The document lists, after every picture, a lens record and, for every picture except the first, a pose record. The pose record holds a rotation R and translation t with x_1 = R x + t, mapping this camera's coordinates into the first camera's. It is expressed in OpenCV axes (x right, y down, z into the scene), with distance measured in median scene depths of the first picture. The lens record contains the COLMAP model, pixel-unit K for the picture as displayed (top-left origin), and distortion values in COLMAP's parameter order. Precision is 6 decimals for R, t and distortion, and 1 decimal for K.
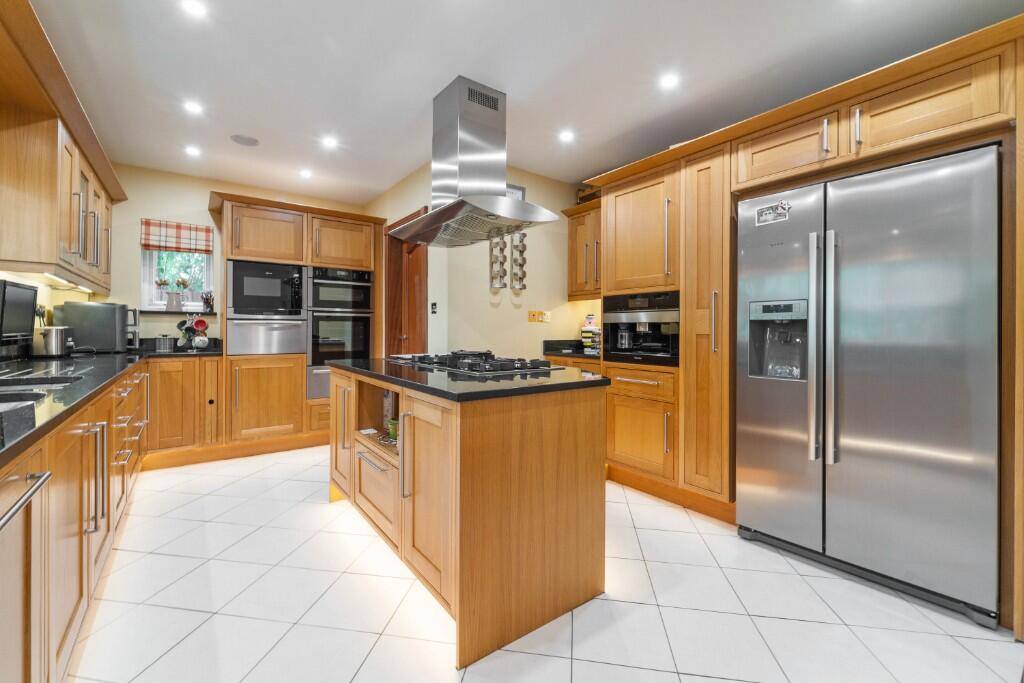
lens RADIAL K [[419.0, 0, 506.8], [0, 419.0, 330.4], [0, 0, 1]] dist [-0.003240, -0.000490]
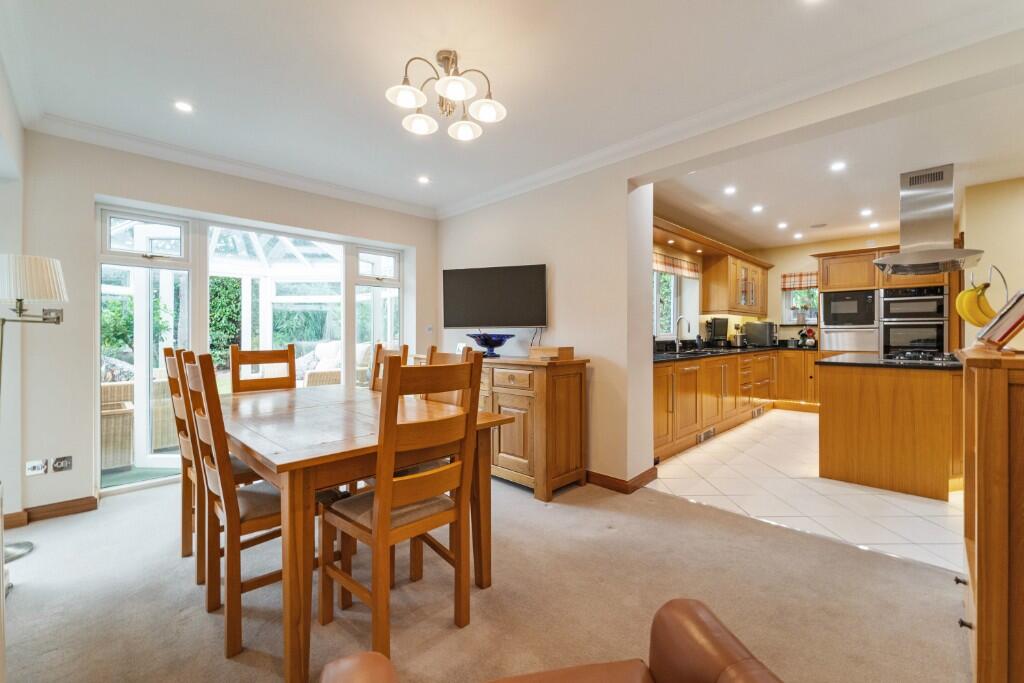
lens RADIAL K [[419.0, 0, 510.1], [0, 419.0, 333.2], [0, 0, 1]] dist [-0.003240, -0.000490]
pose [[0.130960, -0.003223, -0.991382, 0.783303], [0.003859, 0.999989, -0.002741, -0.009081], [0.991380, -0.003467, 0.130971, -0.421373]]
